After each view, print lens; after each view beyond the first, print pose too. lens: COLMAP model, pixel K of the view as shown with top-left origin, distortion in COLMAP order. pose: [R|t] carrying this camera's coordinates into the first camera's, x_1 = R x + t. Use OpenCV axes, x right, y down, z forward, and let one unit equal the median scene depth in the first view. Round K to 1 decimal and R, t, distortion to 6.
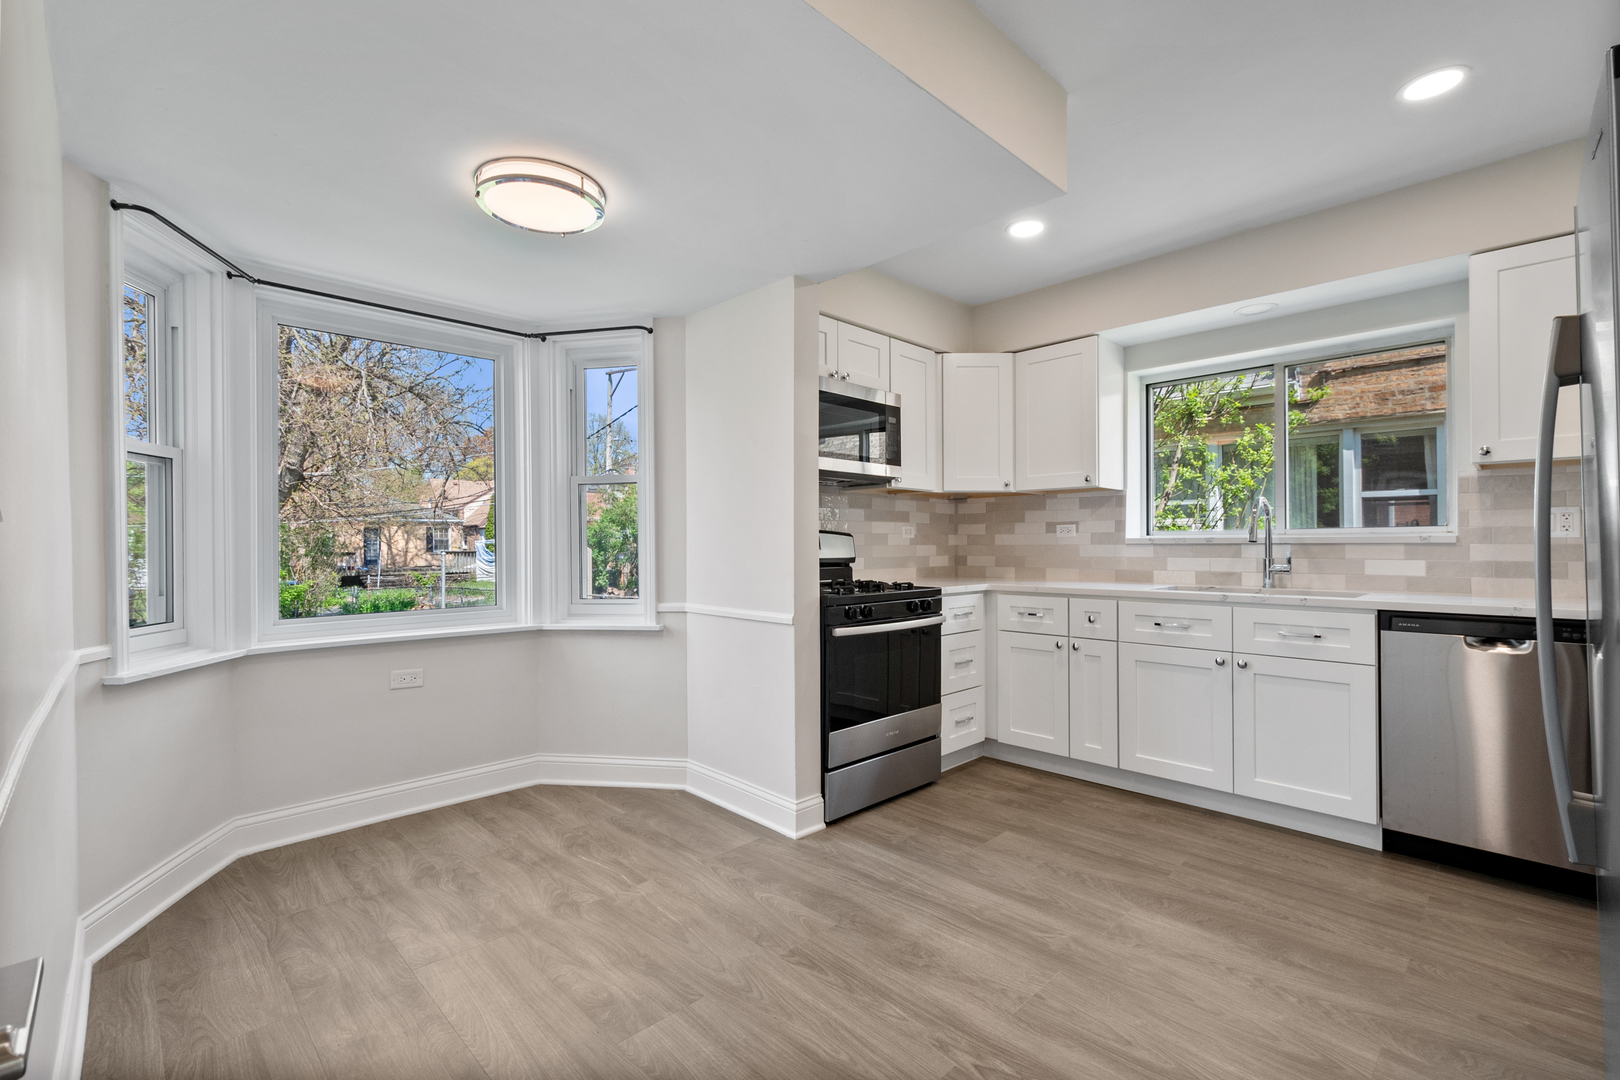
lens RADIAL K [[741.7, 0, 768.2], [0, 741.7, 560.7], [0, 0, 1]] dist [0.015670, -0.010467]
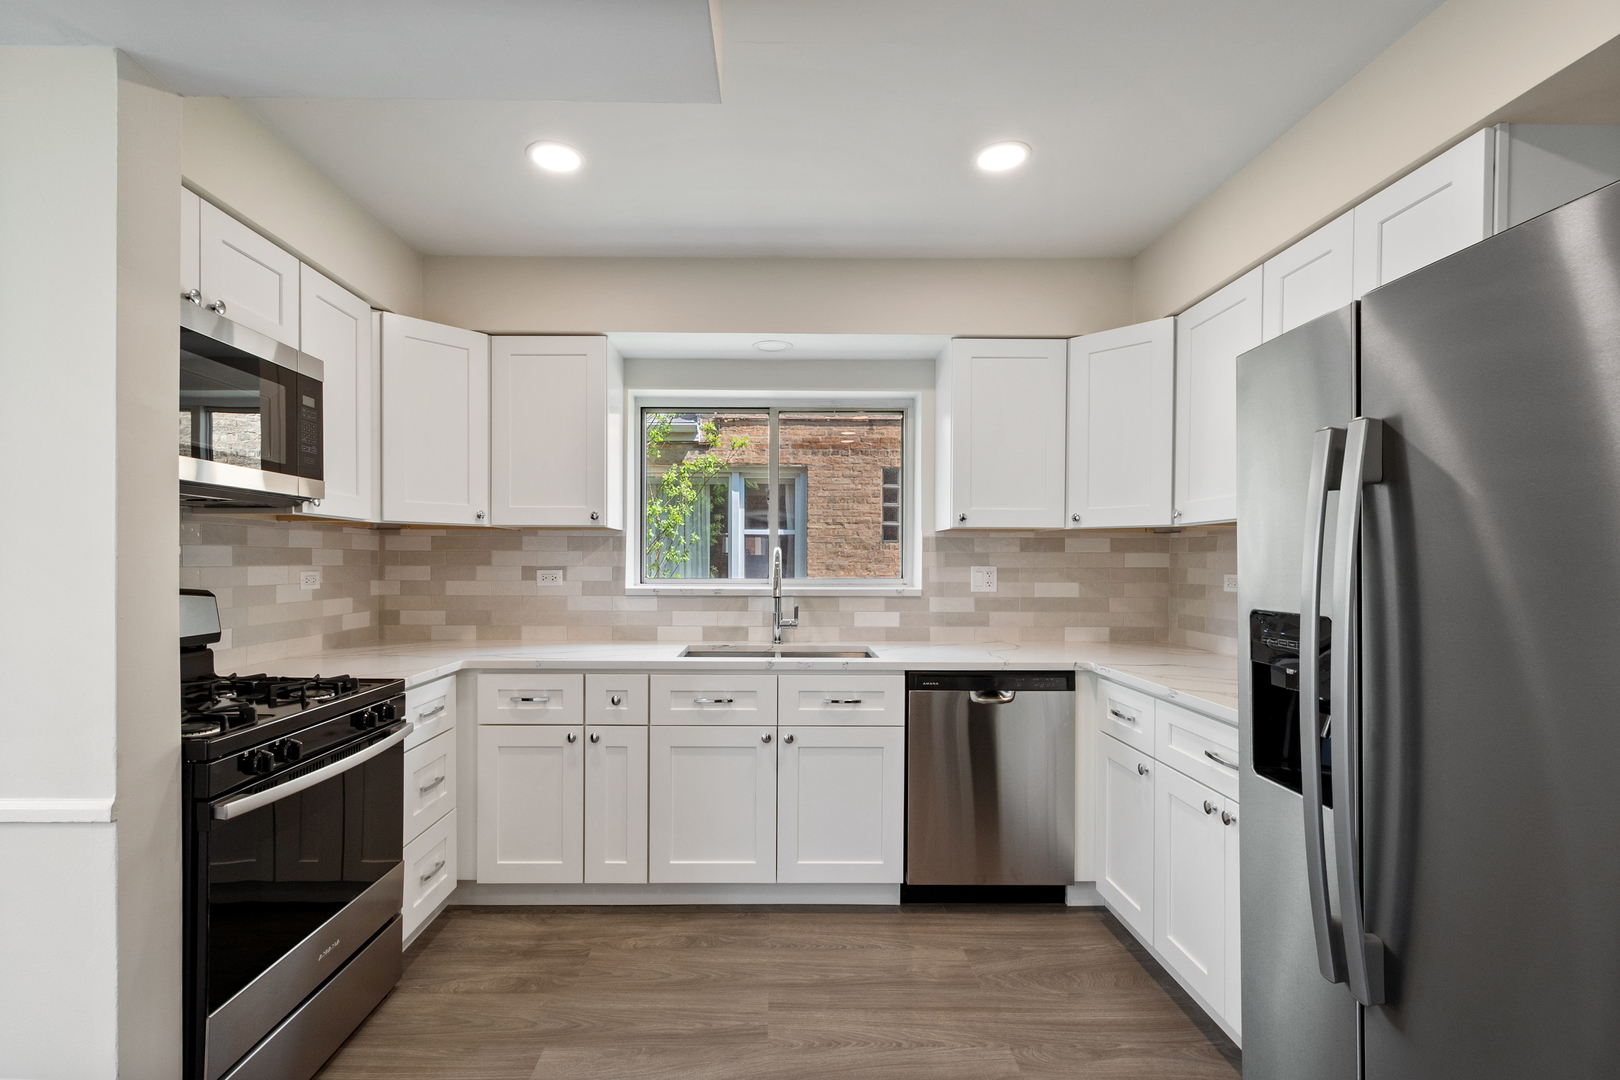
lens RADIAL K [[741.7, 0, 768.2], [0, 741.7, 560.7], [0, 0, 1]] dist [0.015670, -0.010467]
pose [[0.655050, -0.004180, 0.755574, -0.041335], [0.012578, 0.999906, -0.005373, -0.055234], [-0.755481, 0.013024, 0.655041, 0.339752]]
